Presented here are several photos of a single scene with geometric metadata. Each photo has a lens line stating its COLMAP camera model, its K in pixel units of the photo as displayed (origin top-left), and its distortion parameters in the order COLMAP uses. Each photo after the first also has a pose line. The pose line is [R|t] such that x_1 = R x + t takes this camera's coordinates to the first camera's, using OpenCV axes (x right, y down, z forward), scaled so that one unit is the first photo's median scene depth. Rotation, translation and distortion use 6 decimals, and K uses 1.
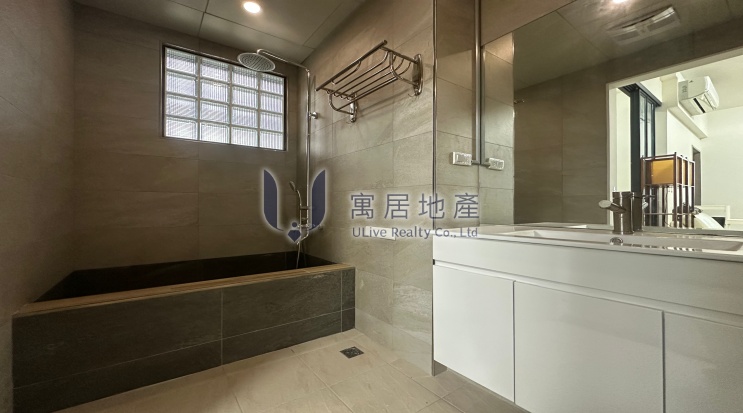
lens RADIAL K [[297.6, 0, 370.4], [0, 297.6, 204.6], [0, 0, 1]] dist [-0.000054, -0.000581]
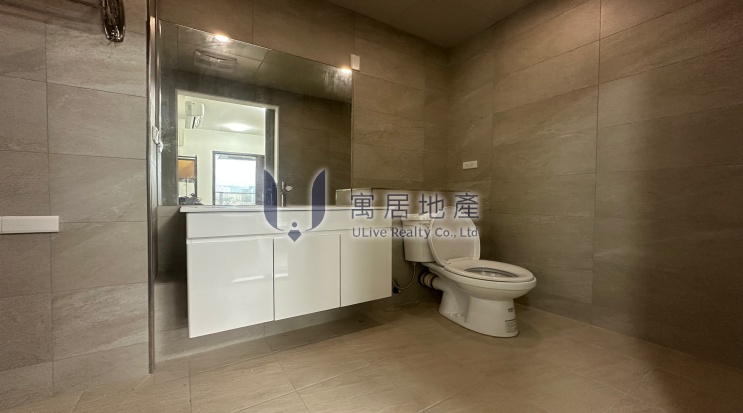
lens RADIAL K [[297.6, 0, 370.6], [0, 297.6, 207.4], [0, 0, 1]] dist [-0.000054, -0.000581]
pose [[0.066053, -0.020168, 0.997612, -0.556560], [-0.015964, 0.999646, 0.021266, 0.038785], [-0.997688, -0.017330, 0.065708, 0.257731]]
